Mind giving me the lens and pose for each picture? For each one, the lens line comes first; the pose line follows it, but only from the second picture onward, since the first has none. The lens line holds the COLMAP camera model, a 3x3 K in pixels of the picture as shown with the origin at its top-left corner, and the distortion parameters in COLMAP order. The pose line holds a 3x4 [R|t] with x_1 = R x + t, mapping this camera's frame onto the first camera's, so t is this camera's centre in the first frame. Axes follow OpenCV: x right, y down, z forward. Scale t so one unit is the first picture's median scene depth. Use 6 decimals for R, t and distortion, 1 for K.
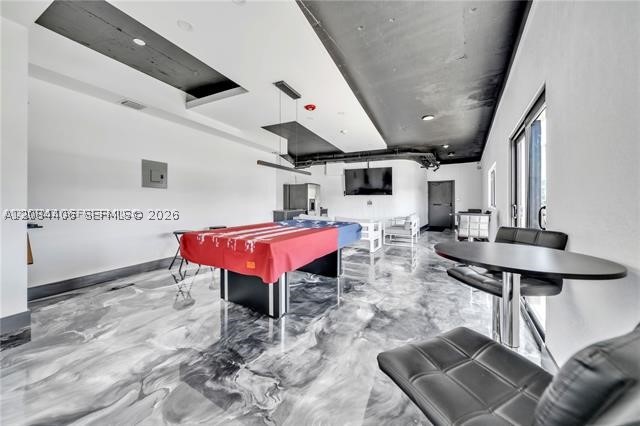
lens RADIAL K [[229.2, 0, 315.8], [0, 229.2, 215.5], [0, 0, 1]] dist [0.000759, 0.000010]
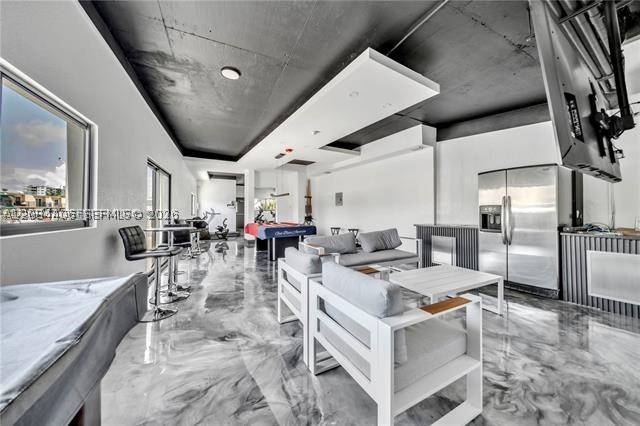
lens RADIAL K [[229.2, 0, 315.8], [0, 229.2, 215.5], [0, 0, 1]] dist [0.000759, 0.000010]
pose [[-0.565518, 0.008822, -0.824689, 1.110536], [-0.049056, 0.997813, 0.044313, -0.115733], [0.823276, 0.065515, -0.563848, 1.996919]]
